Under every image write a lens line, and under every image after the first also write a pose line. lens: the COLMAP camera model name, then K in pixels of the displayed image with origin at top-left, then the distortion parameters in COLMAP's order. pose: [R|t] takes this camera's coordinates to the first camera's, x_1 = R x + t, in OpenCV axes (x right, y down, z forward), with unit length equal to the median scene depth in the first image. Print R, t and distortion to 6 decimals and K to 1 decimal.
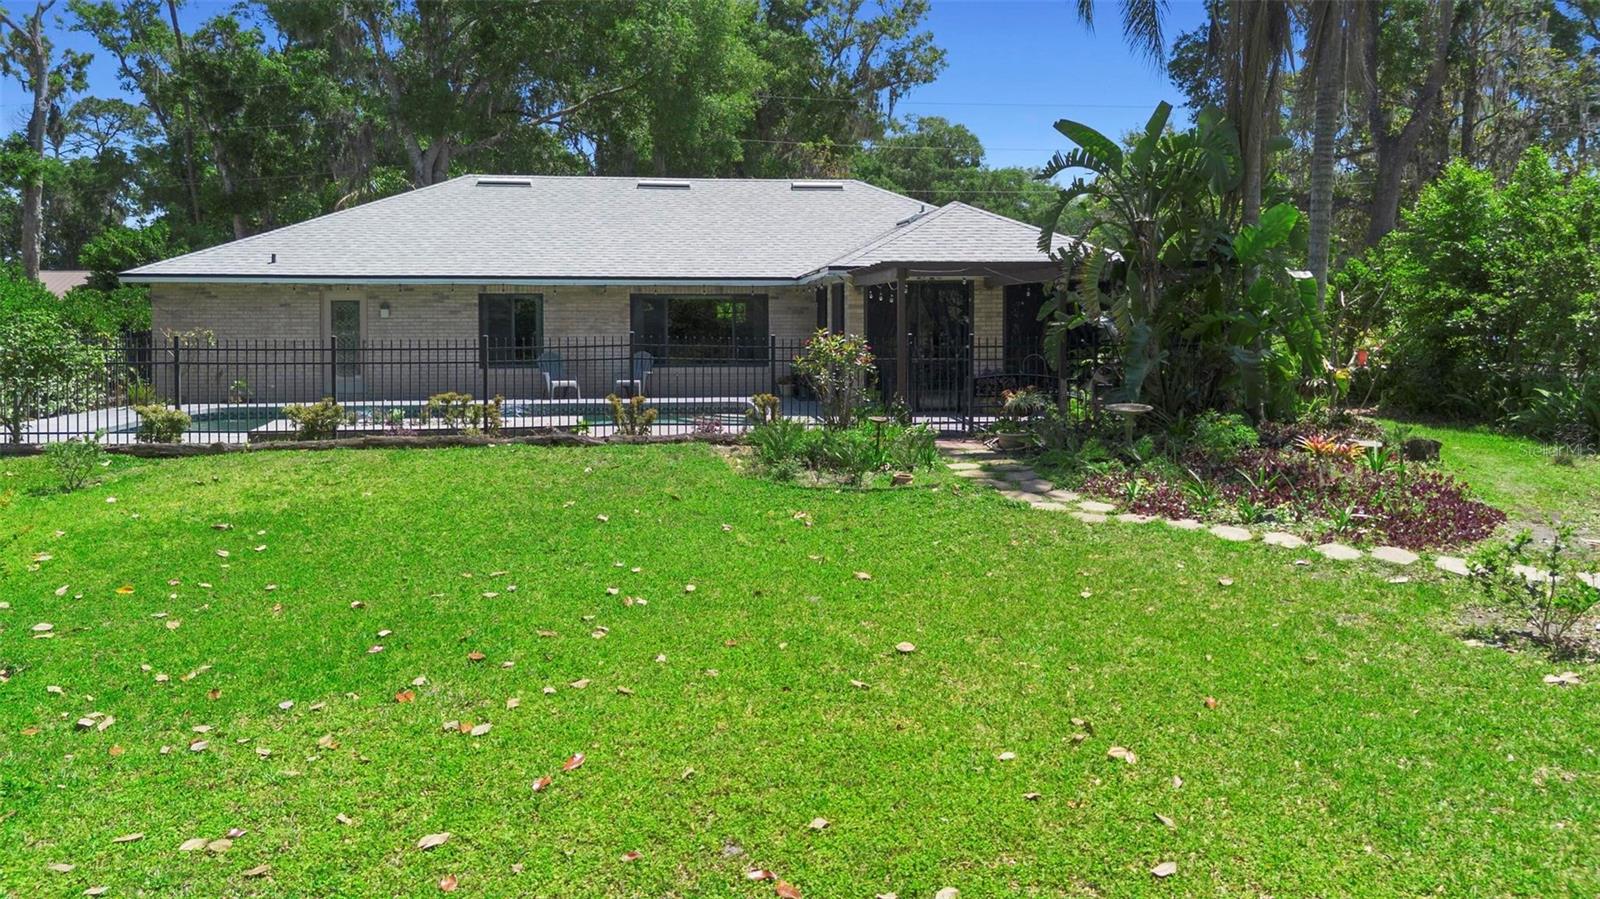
lens RADIAL K [[1190.0, 0, 799.5], [0, 1190.0, 293.2], [0, 0, 1]] dist [0.057963, -0.069387]
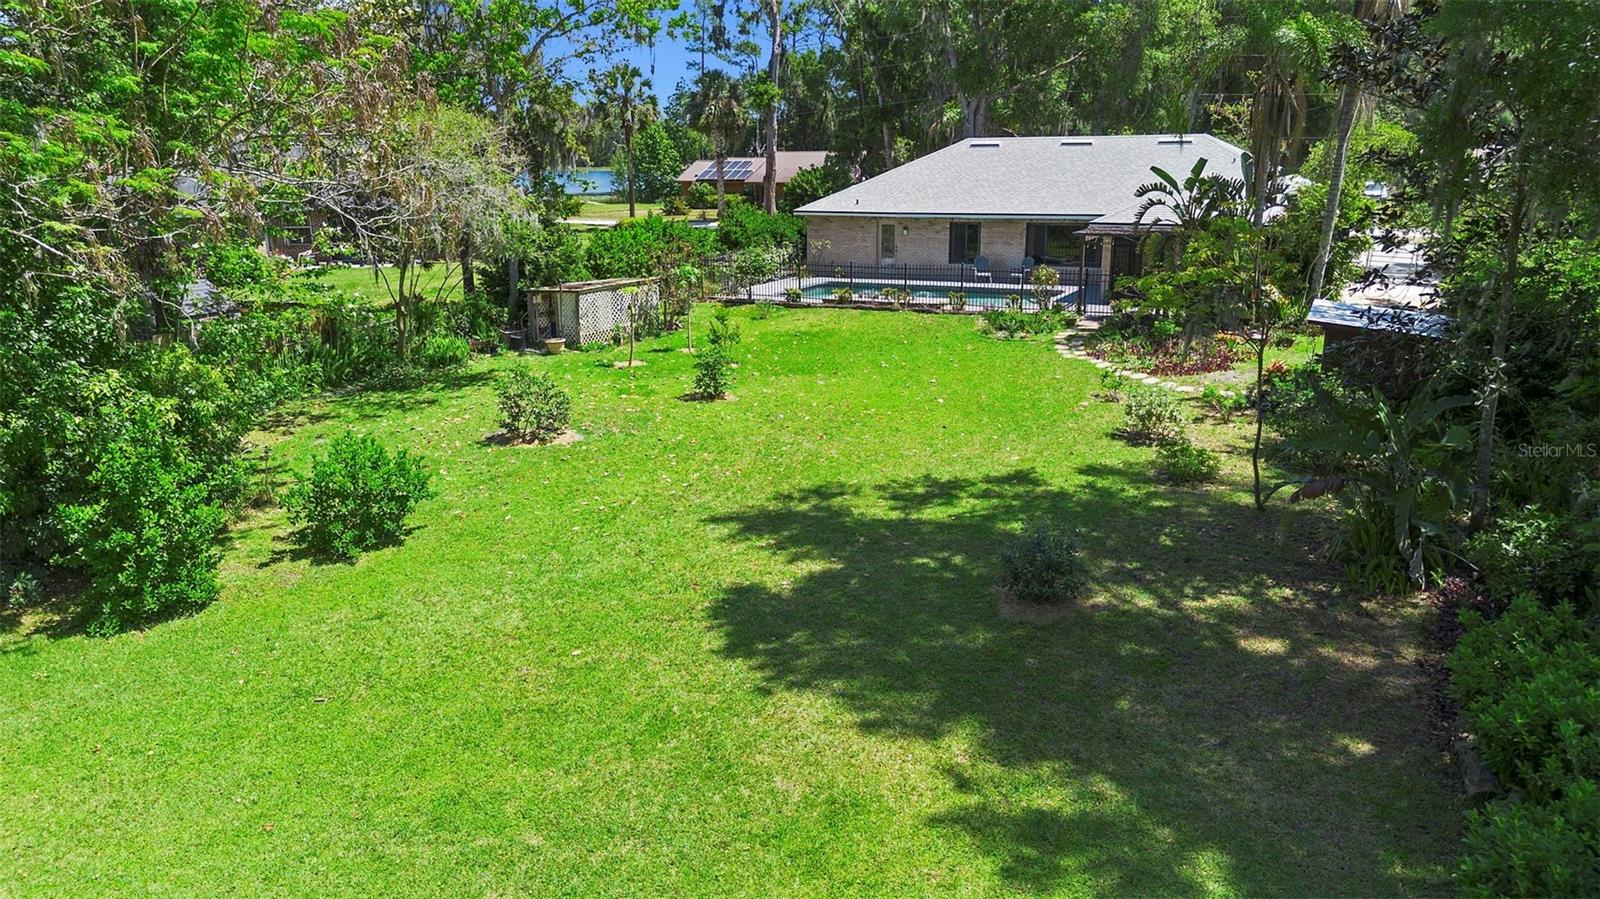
lens RADIAL K [[1130.4, 0, 802.1], [0, 1130.4, 444.5], [0, 0, 1]] dist [0.083204, -0.098482]
pose [[0.846521, 0.129739, -0.516303, 0.343736], [0.023250, 0.959913, 0.279333, -0.112864], [0.531847, -0.248465, 0.809570, -0.460907]]
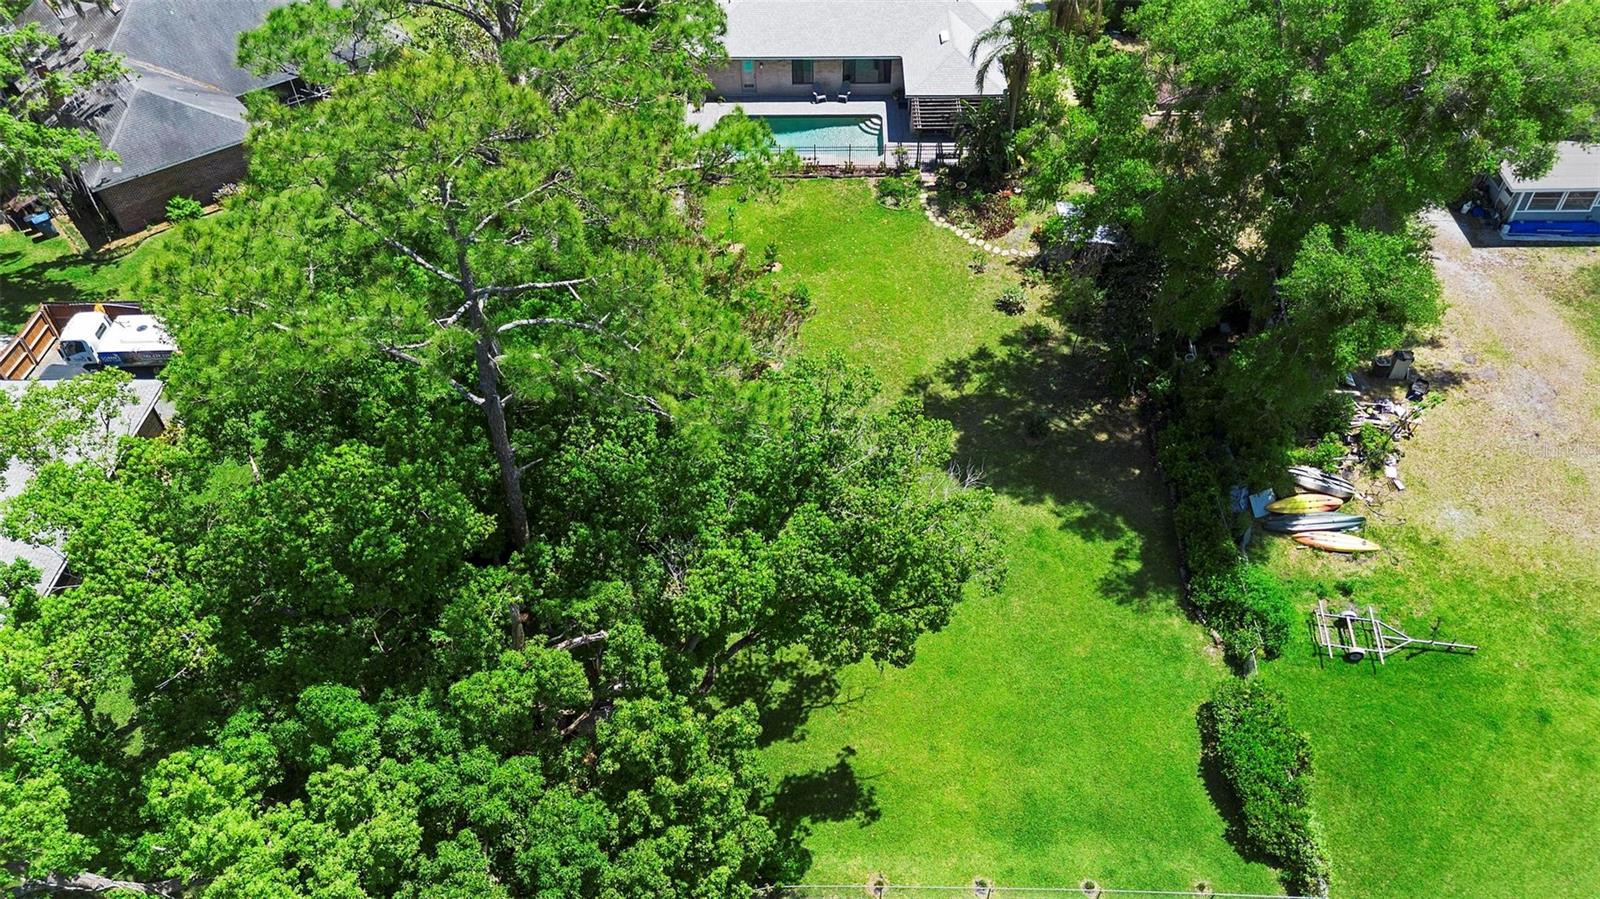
lens RADIAL K [[1128.4, 0, 800.0], [0, 1128.4, 449.5], [0, 0, 1]] dist [0.081081, -0.089345]
pose [[0.991938, 0.079398, -0.098772, 0.066407], [0.016808, 0.690088, 0.723531, -0.891322], [0.125608, -0.719357, 0.683189, -1.042319]]
